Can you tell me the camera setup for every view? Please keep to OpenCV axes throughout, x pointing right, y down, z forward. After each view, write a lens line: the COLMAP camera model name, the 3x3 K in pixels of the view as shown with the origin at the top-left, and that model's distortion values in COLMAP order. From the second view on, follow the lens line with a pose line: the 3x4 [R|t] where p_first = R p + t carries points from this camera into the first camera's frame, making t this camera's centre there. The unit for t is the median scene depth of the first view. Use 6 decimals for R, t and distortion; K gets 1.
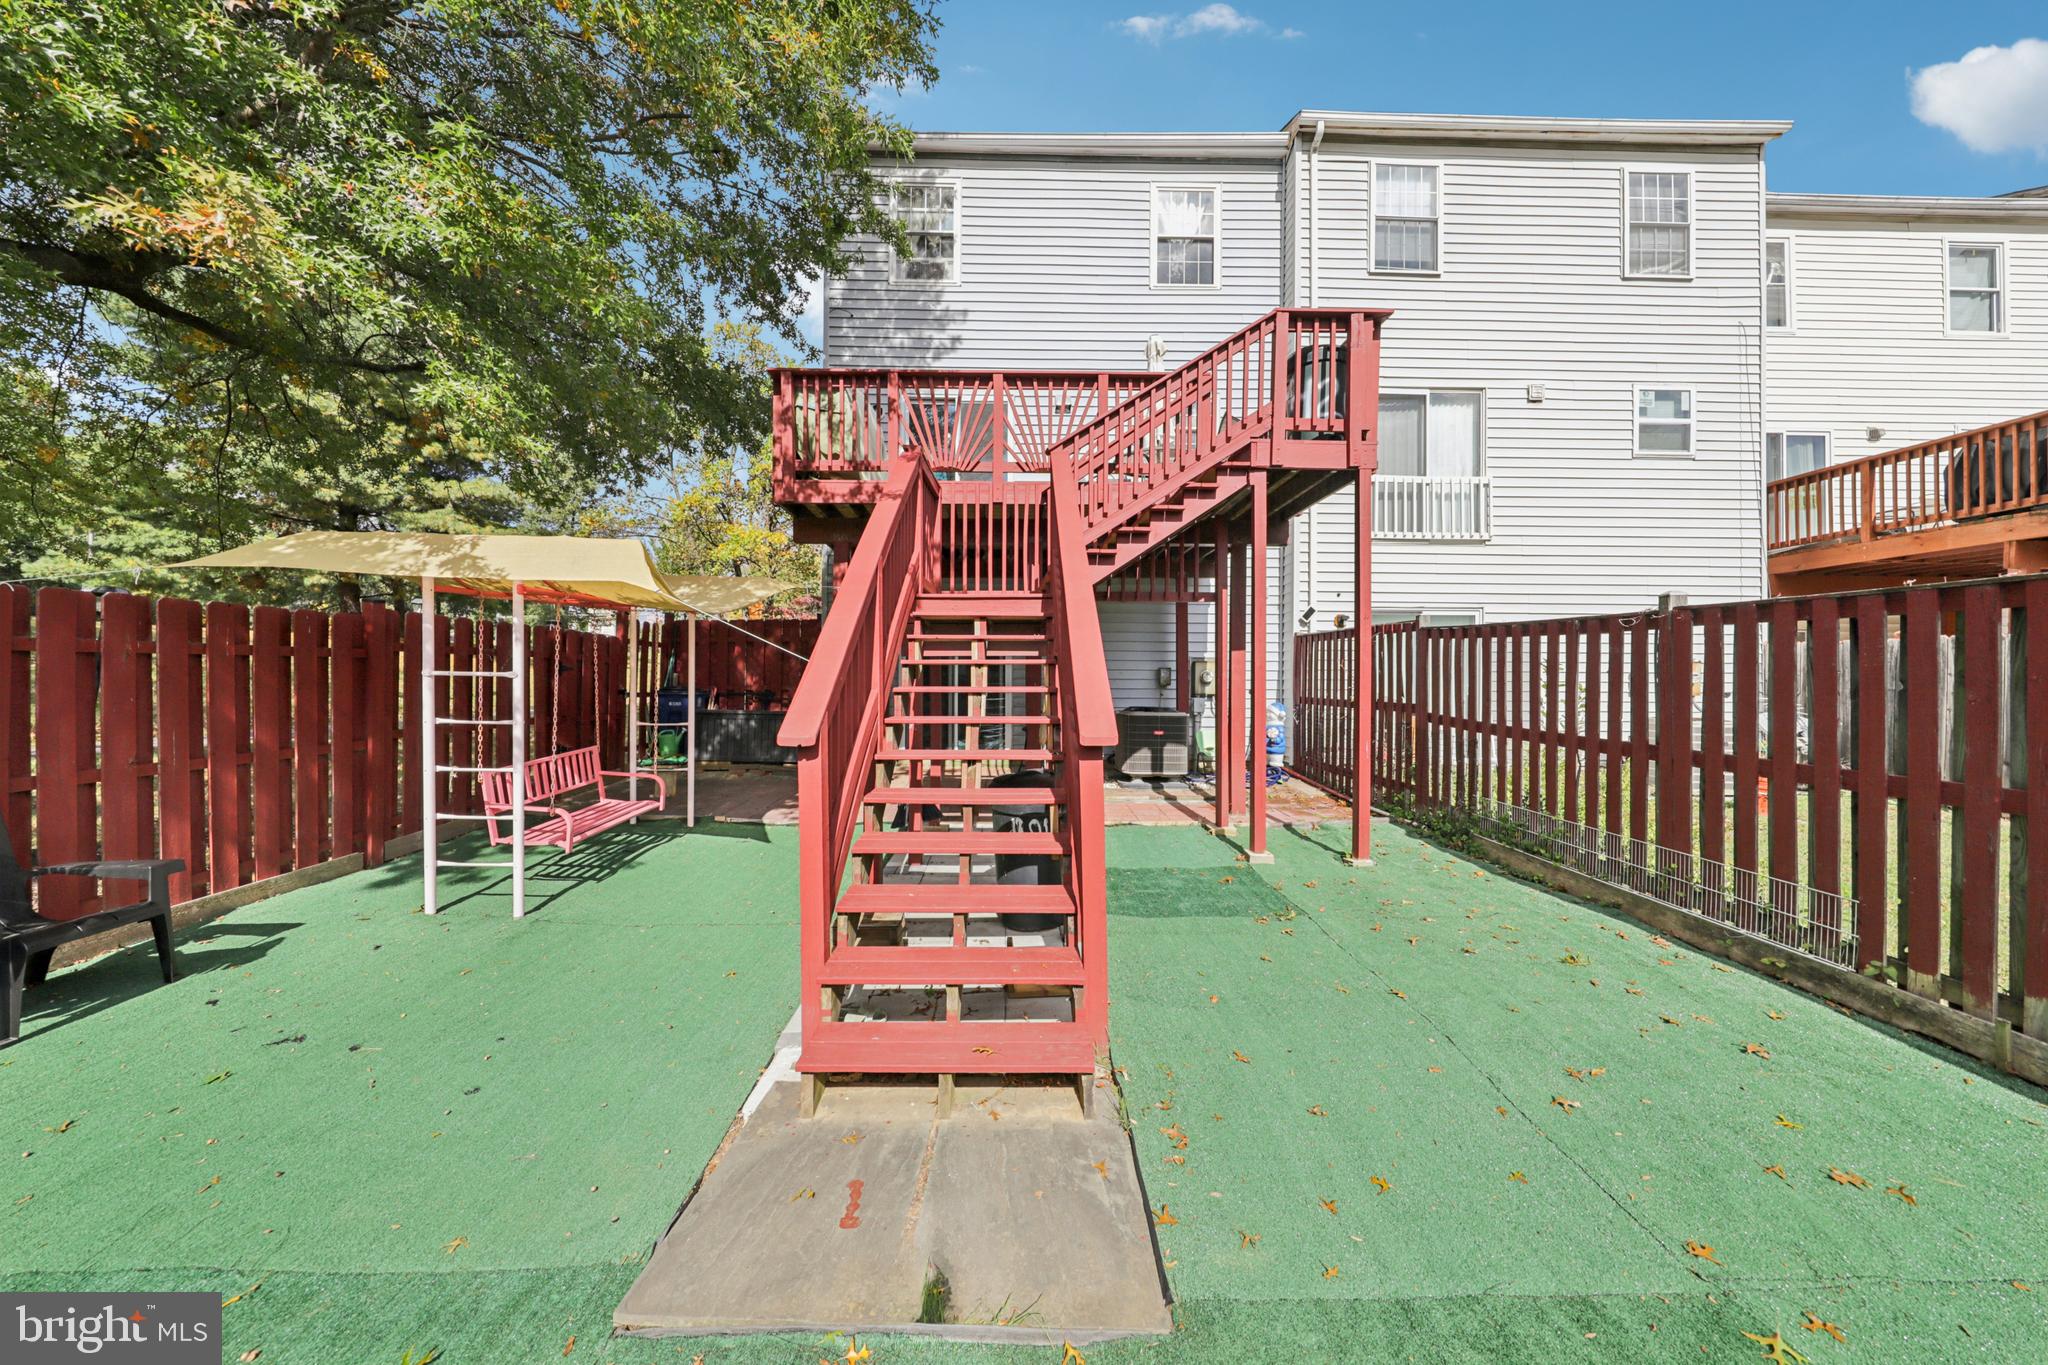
lens RADIAL K [[690.8, 0, 1032.5], [0, 690.8, 687.5], [0, 0, 1]] dist [-0.006225, -0.000608]
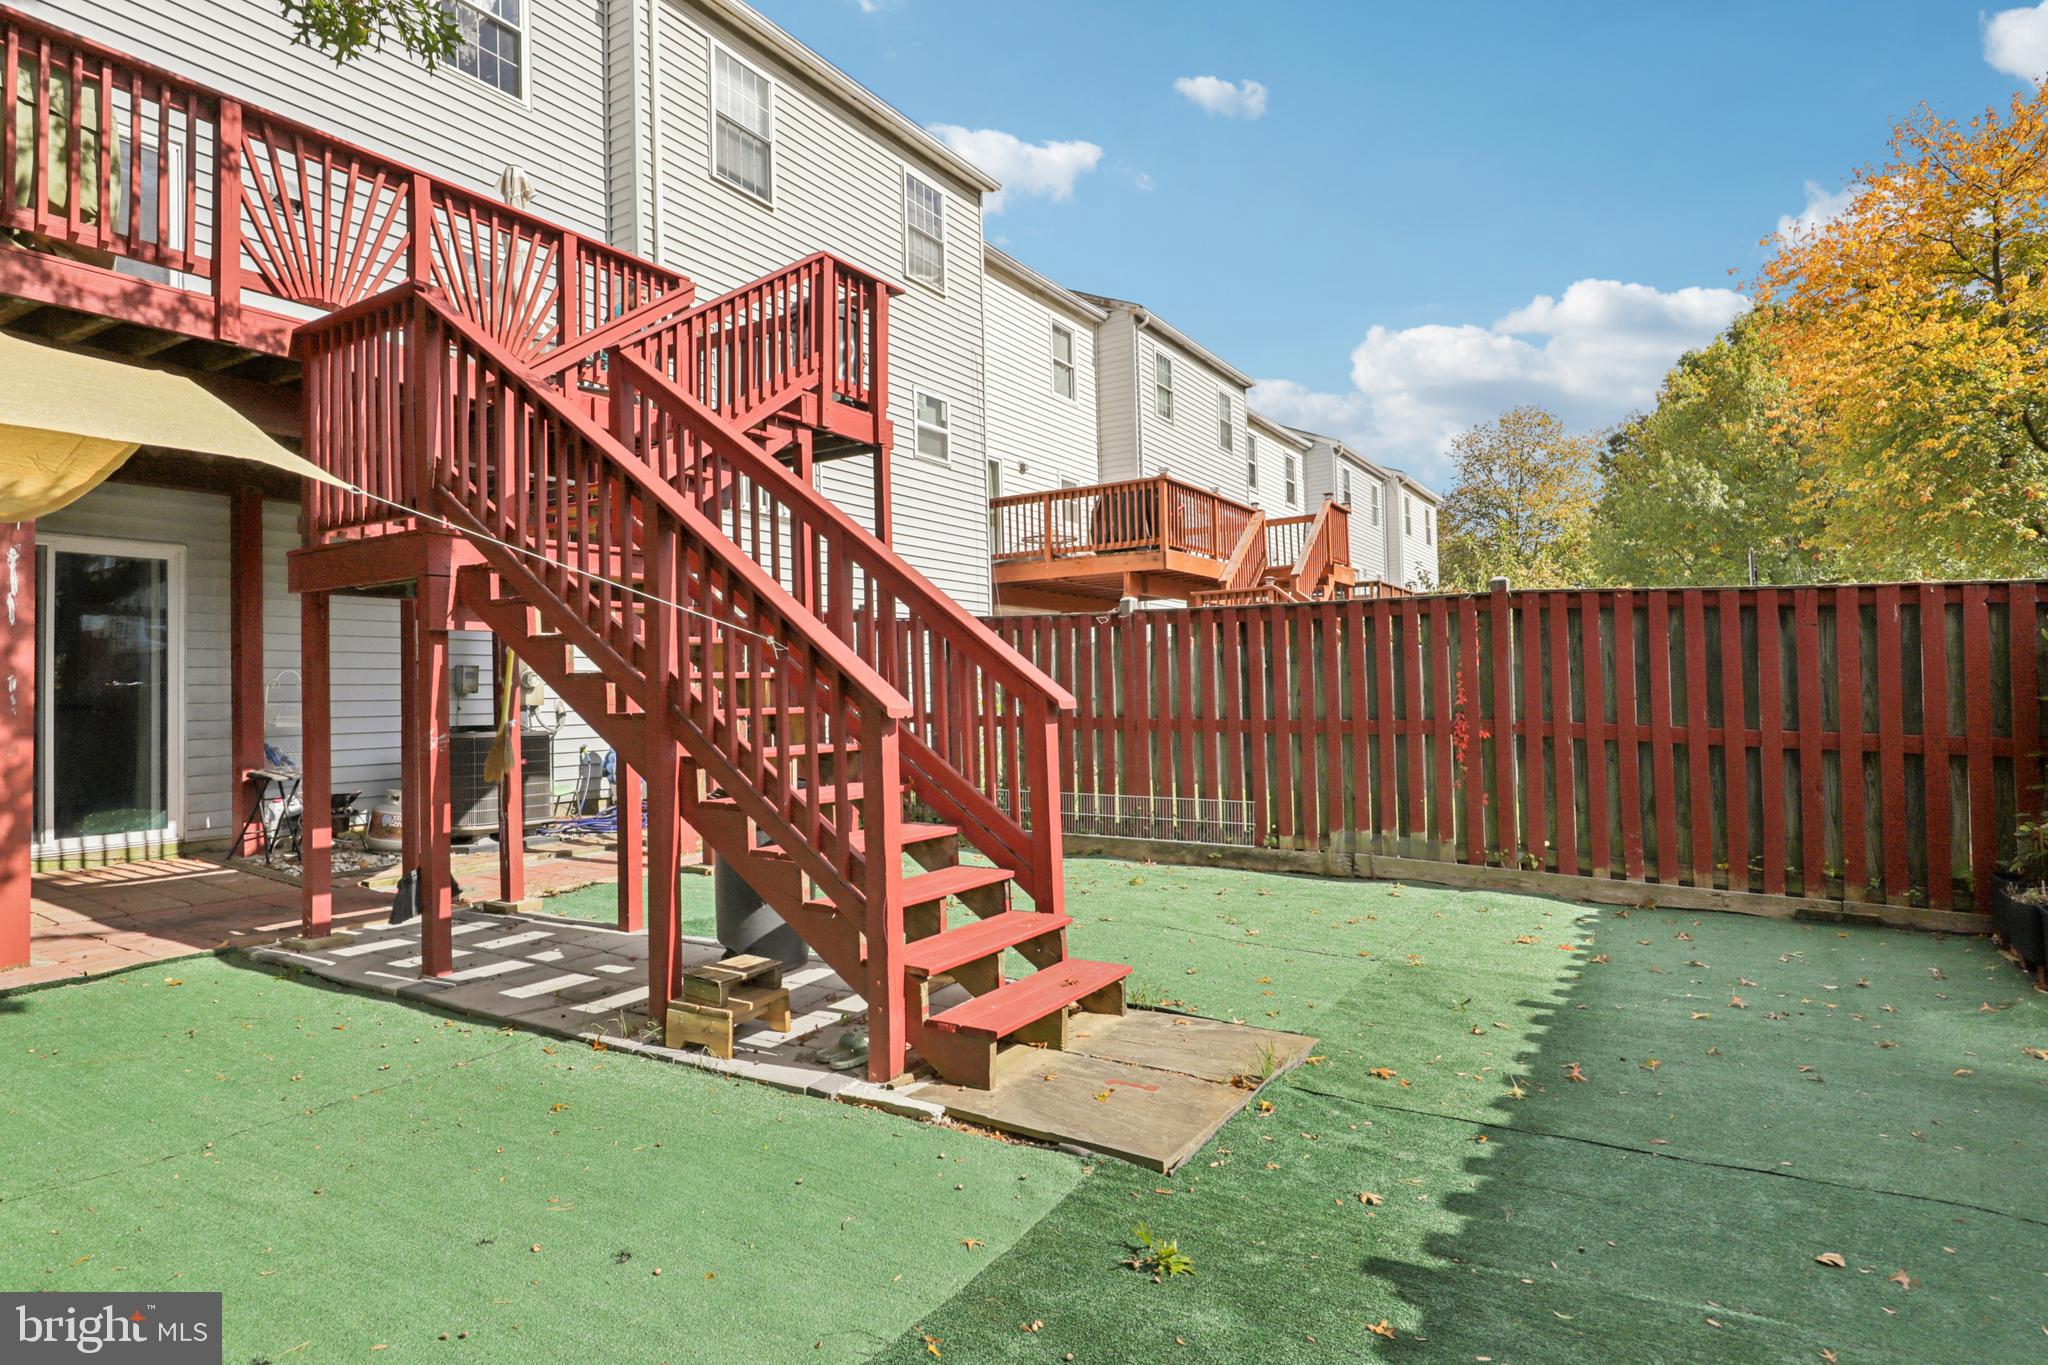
lens RADIAL K [[1093.4, 0, 1017.4], [0, 1093.4, 674.7], [0, 0, 1]] dist [0.014535, 0.000032]
pose [[0.541072, -0.002033, 0.840974, -0.589183], [0.034358, 0.999216, -0.019690, 0.025825], [-0.840274, 0.039548, 0.540717, 0.040224]]
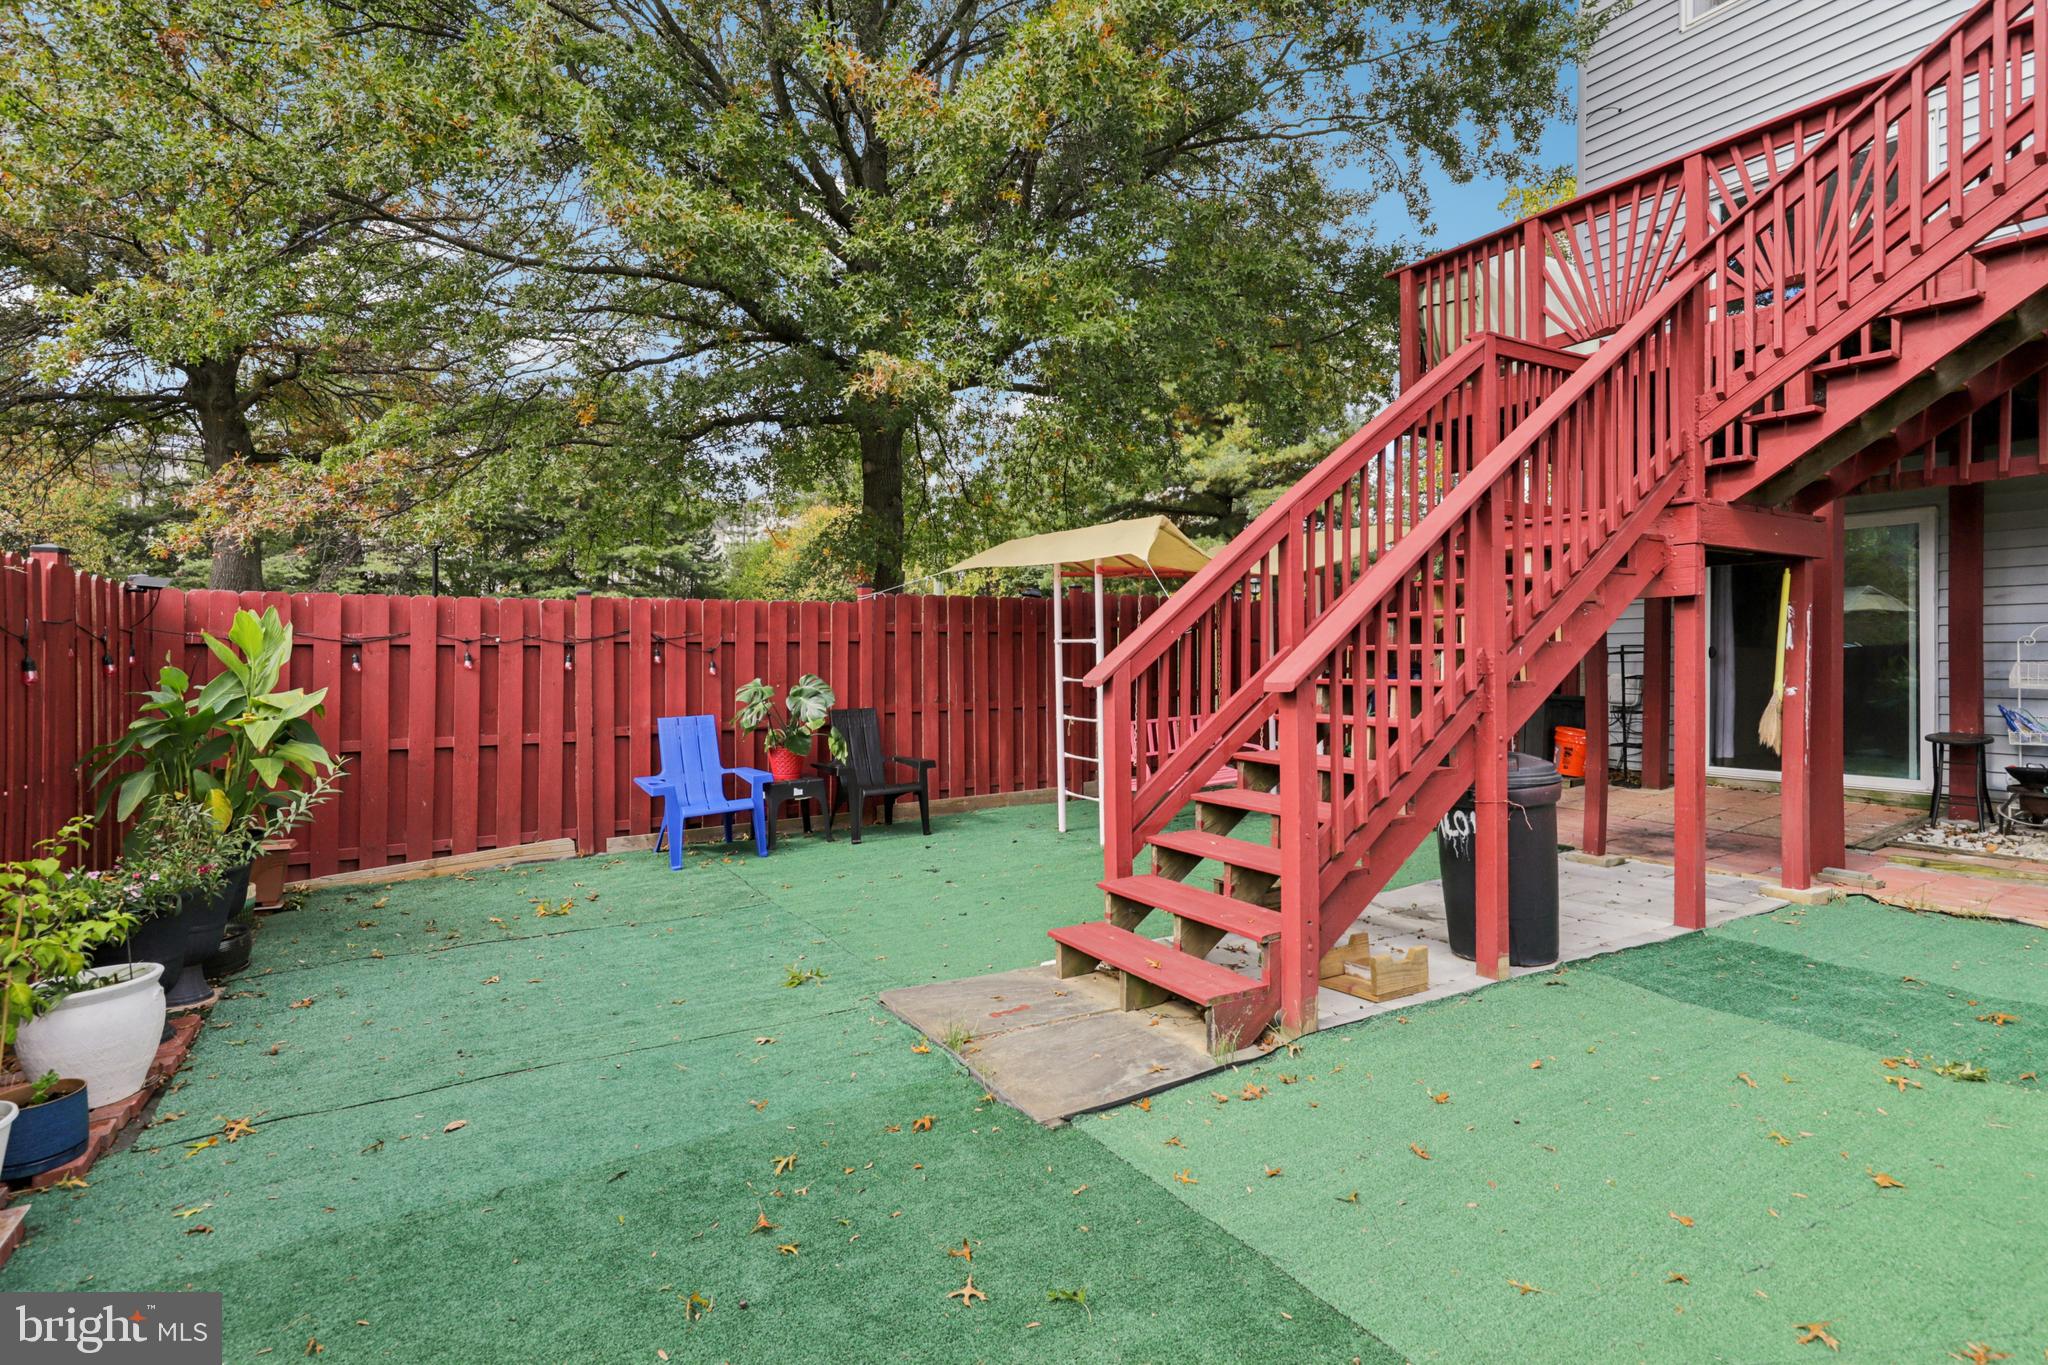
lens RADIAL K [[1014.5, 0, 1023.2], [0, 1014.5, 665.7], [0, 0, 1]] dist [0.002101, 0.000189]
pose [[0.502194, -0.000174, -0.864755, 0.453357], [-0.008046, 0.999956, -0.004874, 0.023823], [0.864718, 0.009406, 0.502170, 0.003192]]
